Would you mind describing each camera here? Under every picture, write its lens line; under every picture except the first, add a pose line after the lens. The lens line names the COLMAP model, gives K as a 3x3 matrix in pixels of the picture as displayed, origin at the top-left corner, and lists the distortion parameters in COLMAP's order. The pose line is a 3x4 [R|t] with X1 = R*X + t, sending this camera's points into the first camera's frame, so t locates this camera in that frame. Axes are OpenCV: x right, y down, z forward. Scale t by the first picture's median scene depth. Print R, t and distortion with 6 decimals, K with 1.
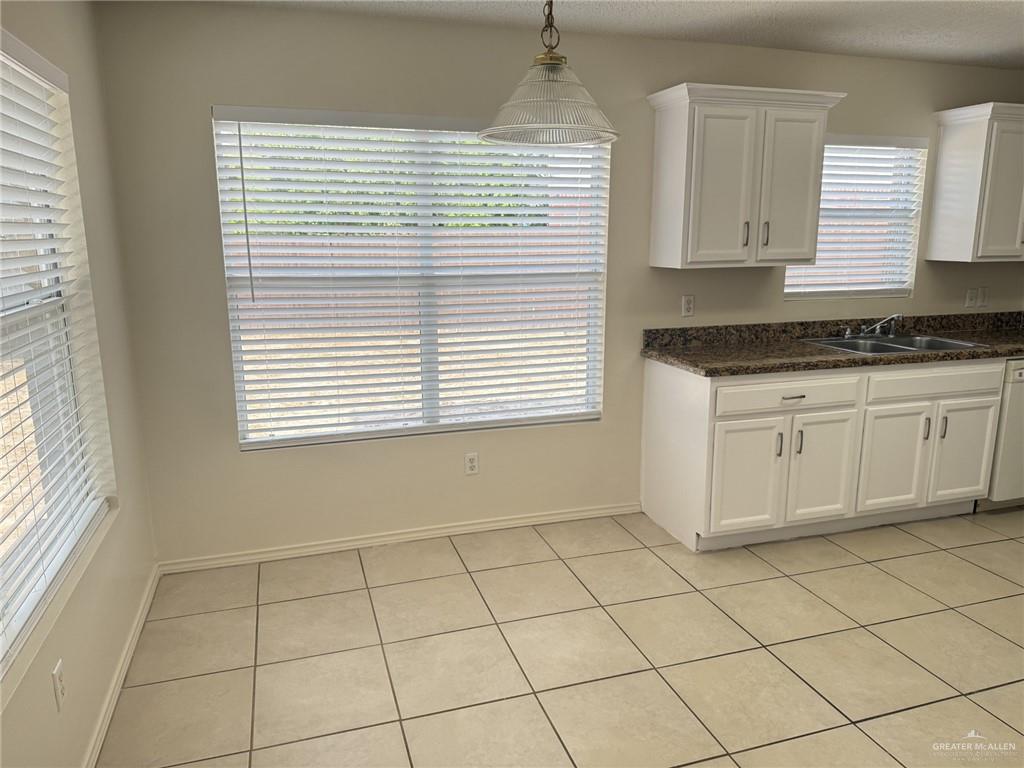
lens RADIAL K [[715.3, 0, 503.3], [0, 715.3, 383.5], [0, 0, 1]] dist [0.011815, -0.033080]
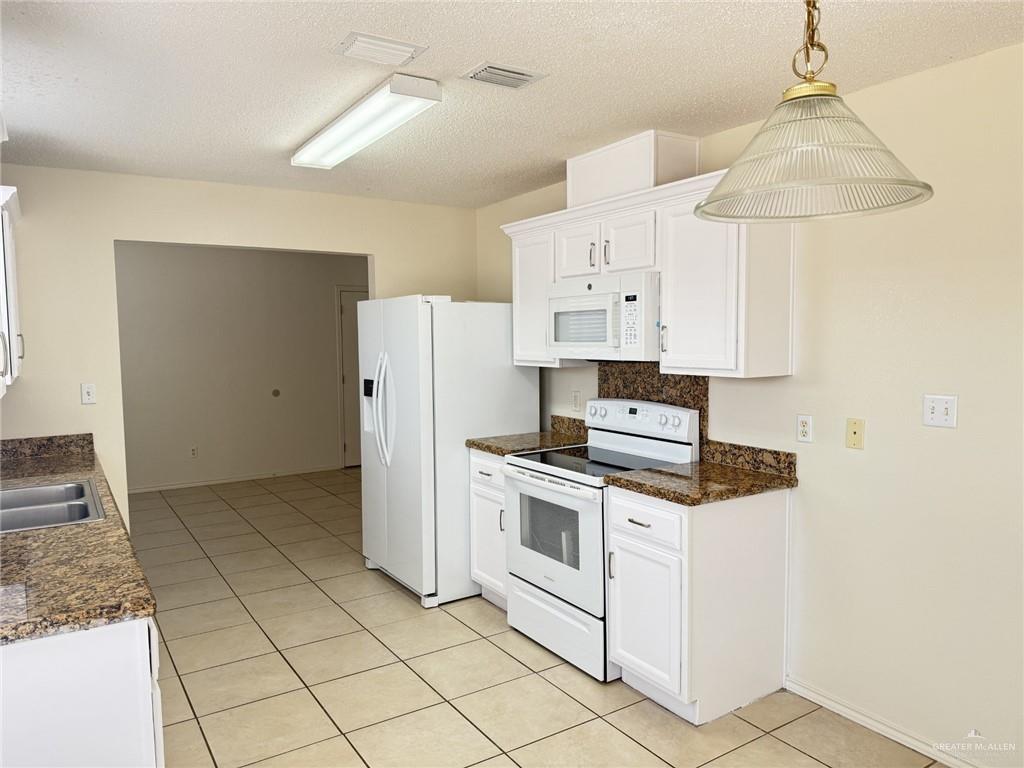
lens RADIAL K [[715.3, 0, 516.1], [0, 715.3, 385.0], [0, 0, 1]] dist [0.011815, -0.033080]
pose [[-0.280474, -0.062980, 0.957793, -0.257317], [0.205479, 0.970774, 0.124005, -0.166028], [-0.937610, 0.231586, -0.259336, 0.745468]]
